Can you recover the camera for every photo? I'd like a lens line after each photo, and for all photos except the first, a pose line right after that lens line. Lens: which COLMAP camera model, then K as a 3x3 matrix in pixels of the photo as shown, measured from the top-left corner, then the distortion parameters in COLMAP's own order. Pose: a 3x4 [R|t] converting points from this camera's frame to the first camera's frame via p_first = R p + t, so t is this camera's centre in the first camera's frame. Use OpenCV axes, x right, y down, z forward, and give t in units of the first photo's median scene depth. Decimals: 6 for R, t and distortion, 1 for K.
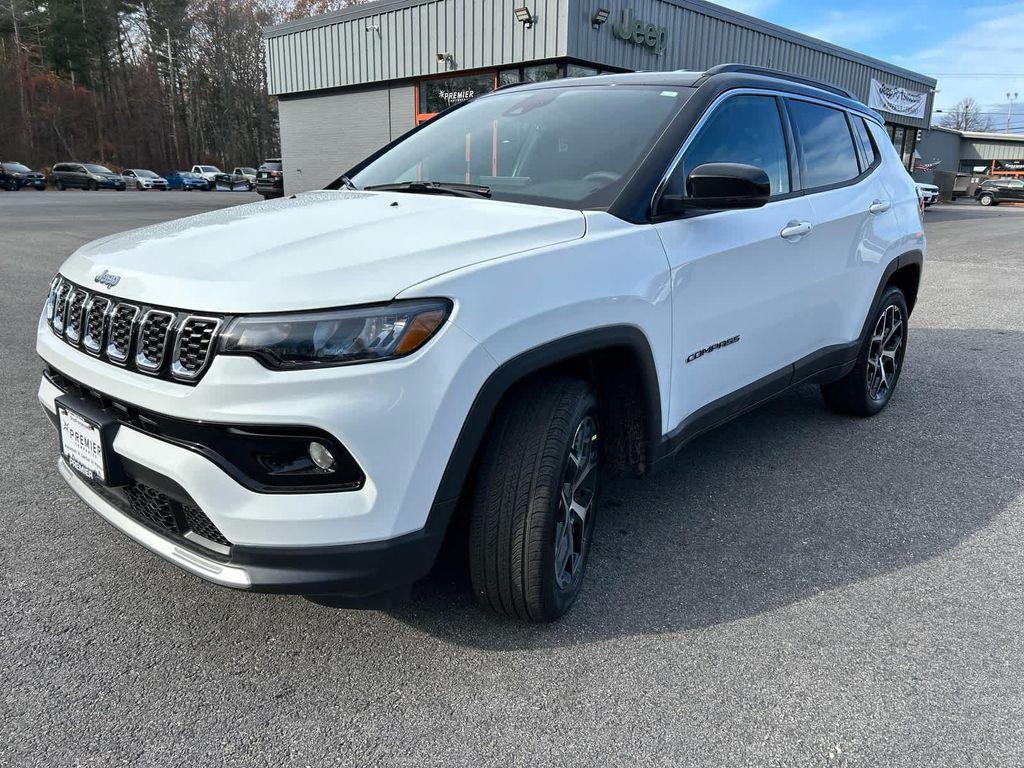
lens RADIAL K [[797.0, 0, 519.8], [0, 797.0, 390.3], [0, 0, 1]] dist [0.037111, -0.036890]
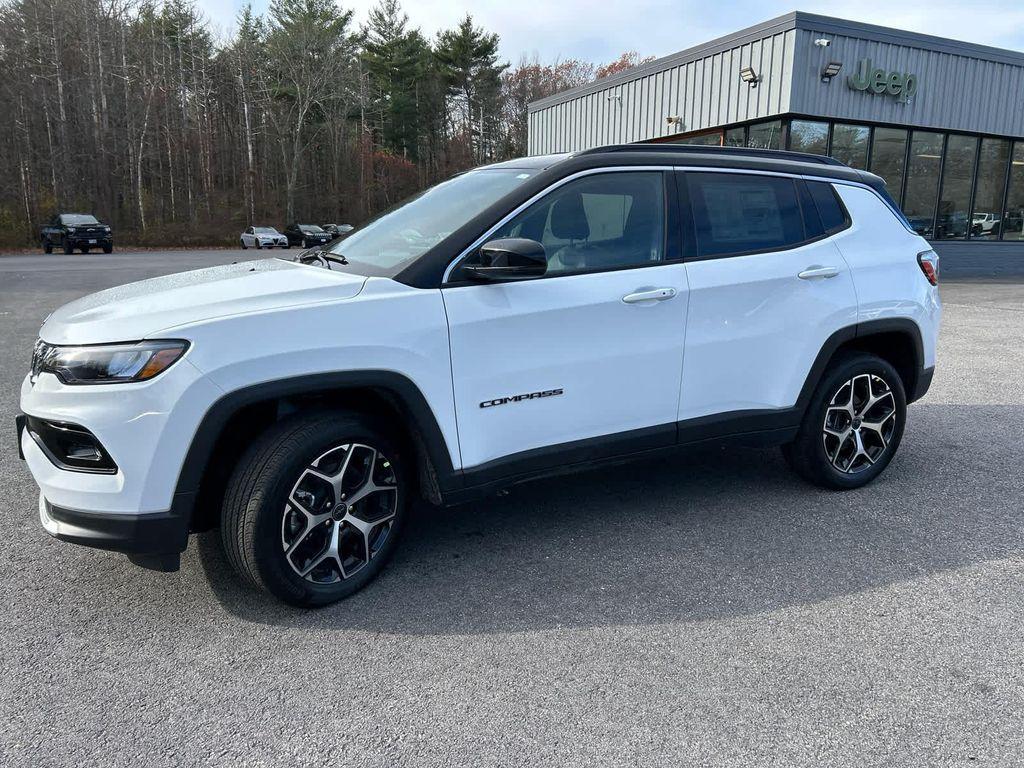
lens RADIAL K [[797.0, 0, 509.5], [0, 797.0, 383.1], [0, 0, 1]] dist [0.037111, -0.036890]
pose [[0.929186, 0.058681, -0.364924, 0.567593], [-0.085280, 0.994714, -0.057189, -0.007420], [0.359639, 0.084260, 0.929279, -0.040660]]
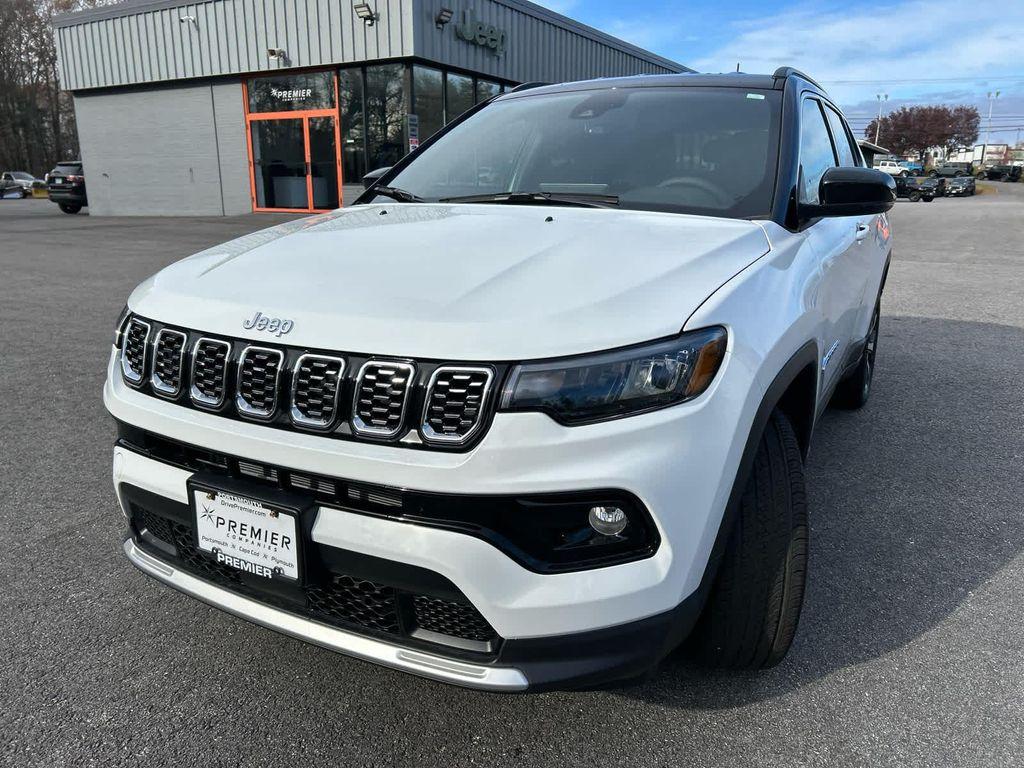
lens RADIAL K [[797.0, 0, 527.1], [0, 797.0, 390.2], [0, 0, 1]] dist [0.037111, -0.036890]
pose [[0.969536, -0.073247, 0.233739, -0.313730], [0.073561, 0.997263, 0.007385, -0.041576], [-0.233640, 0.010034, 0.972271, 0.119703]]
